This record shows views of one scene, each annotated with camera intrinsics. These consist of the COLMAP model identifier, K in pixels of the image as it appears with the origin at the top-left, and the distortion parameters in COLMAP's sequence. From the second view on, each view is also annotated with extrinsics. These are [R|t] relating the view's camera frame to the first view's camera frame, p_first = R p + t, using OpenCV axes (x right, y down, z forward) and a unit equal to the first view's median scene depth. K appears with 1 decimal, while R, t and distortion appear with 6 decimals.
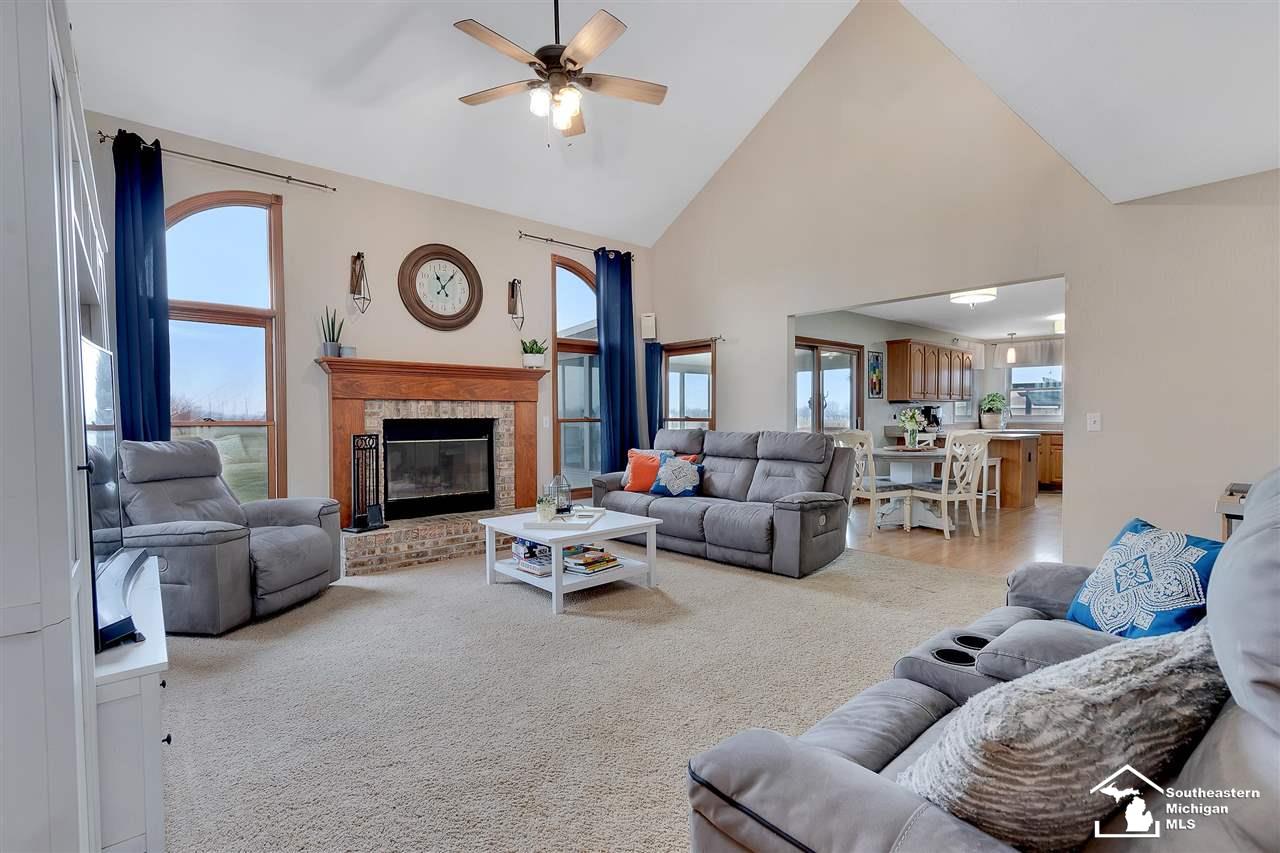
lens RADIAL K [[603.4, 0, 645.6], [0, 603.4, 429.5], [0, 0, 1]] dist [-0.002118, -0.000174]
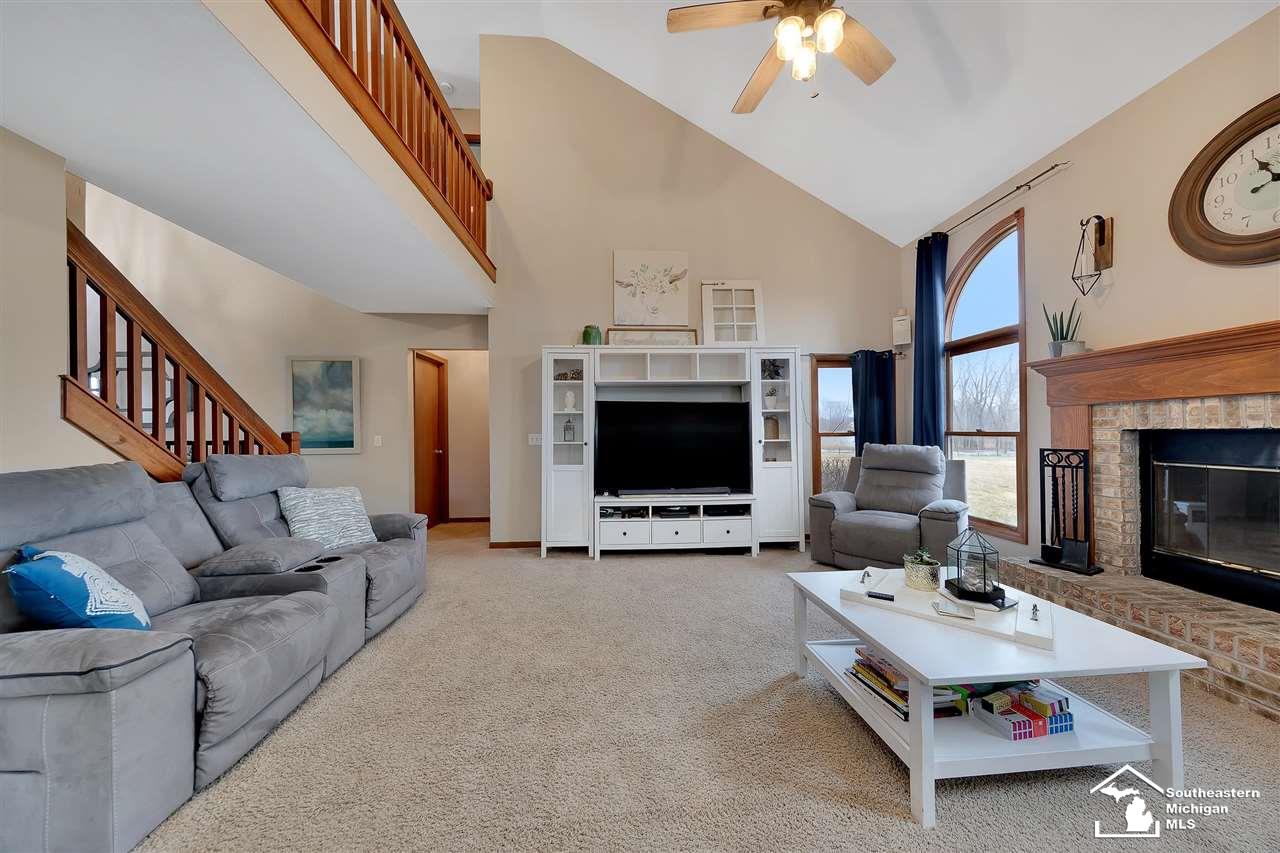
lens RADIAL K [[412.8, 0, 636.2], [0, 412.8, 430.5], [0, 0, 1]] dist [0.000656, 0.000038]
pose [[-0.611012, 0.006041, -0.791598, 0.314740], [-0.007484, 0.999882, 0.013407, -0.018767], [0.791586, 0.014116, -0.610895, 0.850092]]
